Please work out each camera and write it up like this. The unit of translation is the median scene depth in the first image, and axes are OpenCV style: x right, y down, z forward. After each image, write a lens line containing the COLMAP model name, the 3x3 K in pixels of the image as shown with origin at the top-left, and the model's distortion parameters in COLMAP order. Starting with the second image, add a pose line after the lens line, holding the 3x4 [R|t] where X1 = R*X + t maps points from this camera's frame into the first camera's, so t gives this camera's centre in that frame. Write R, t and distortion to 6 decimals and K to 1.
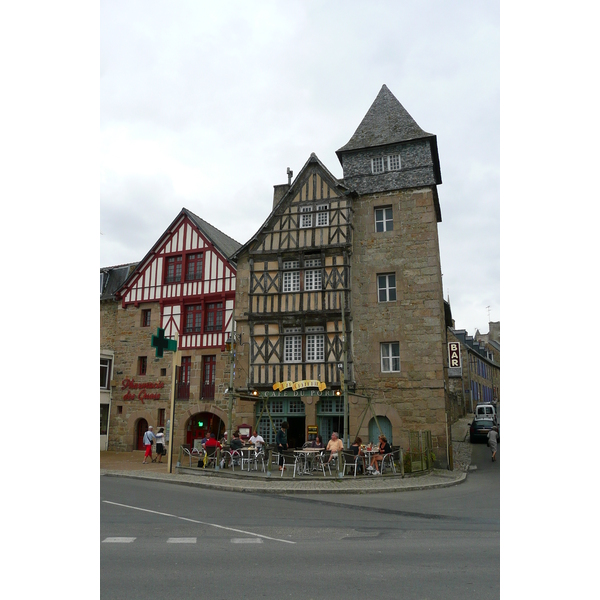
lens RADIAL K [[491.9, 0, 300.0], [0, 491.9, 300.0], [0, 0, 1]] dist [-0.032396, 0.000276]
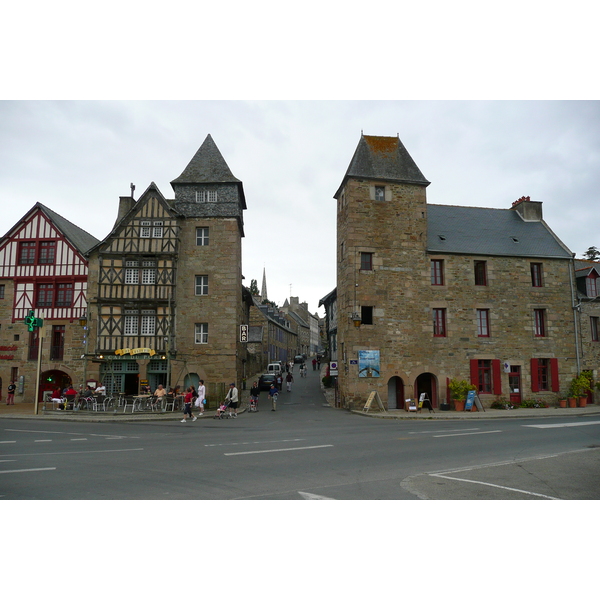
lens RADIAL K [[561.9, 0, 300.0], [0, 561.9, 300.0], [0, 0, 1]] dist [-0.005271, -0.001530]
pose [[0.949462, 0.035807, 0.311834, -0.059113], [-0.070685, 0.992344, 0.101273, -0.163531], [-0.305820, -0.118197, 0.944724, -0.622491]]
